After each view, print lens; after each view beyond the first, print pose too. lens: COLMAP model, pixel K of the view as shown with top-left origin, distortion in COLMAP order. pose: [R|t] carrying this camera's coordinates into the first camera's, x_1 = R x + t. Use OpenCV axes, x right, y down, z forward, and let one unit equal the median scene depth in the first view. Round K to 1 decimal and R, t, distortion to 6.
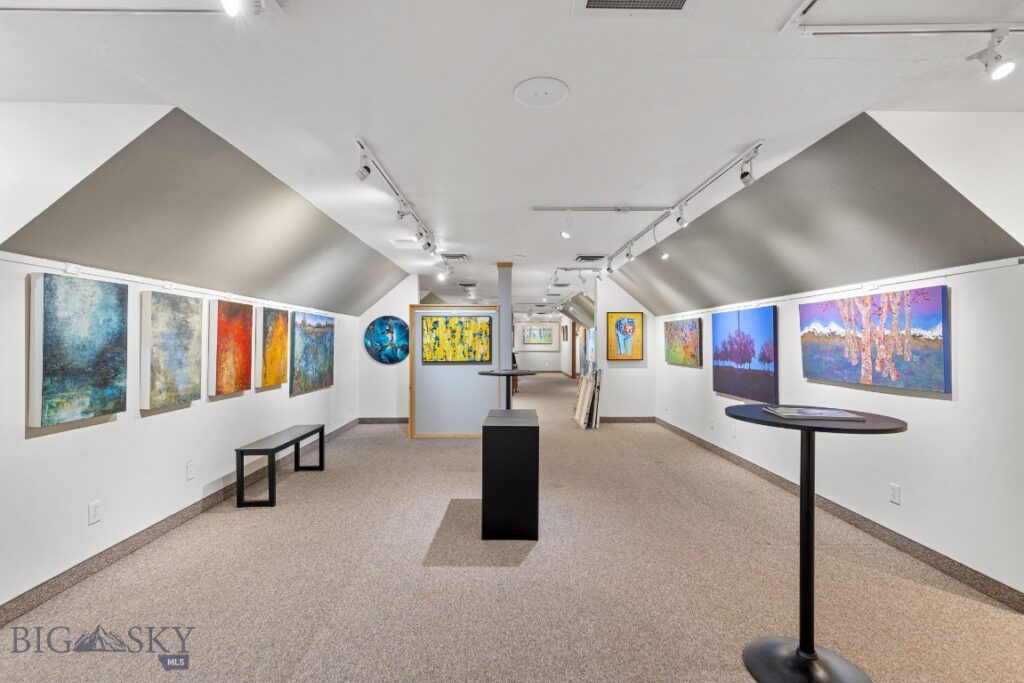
lens RADIAL K [[462.9, 0, 510.5], [0, 462.9, 337.6], [0, 0, 1]] dist [0.007968, -0.001312]
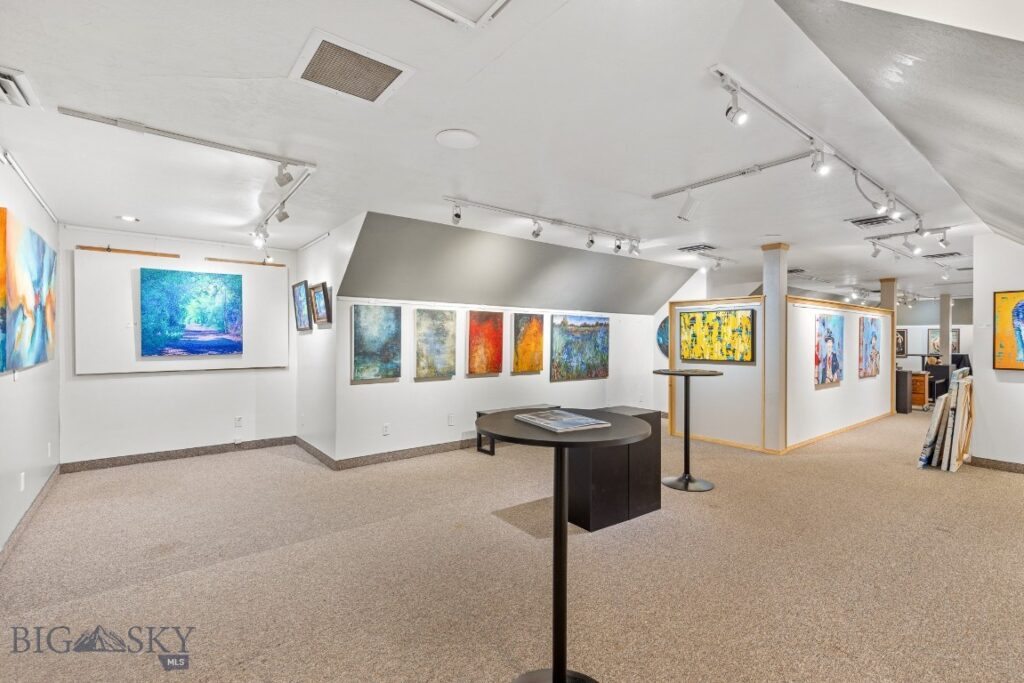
lens RADIAL K [[462.9, 0, 510.5], [0, 462.9, 337.6], [0, 0, 1]] dist [0.007968, -0.001312]
pose [[0.598895, -0.000888, -0.800827, 0.618852], [0.005765, 0.999978, 0.003202, 0.001767], [0.800807, -0.006535, 0.598887, 0.197155]]
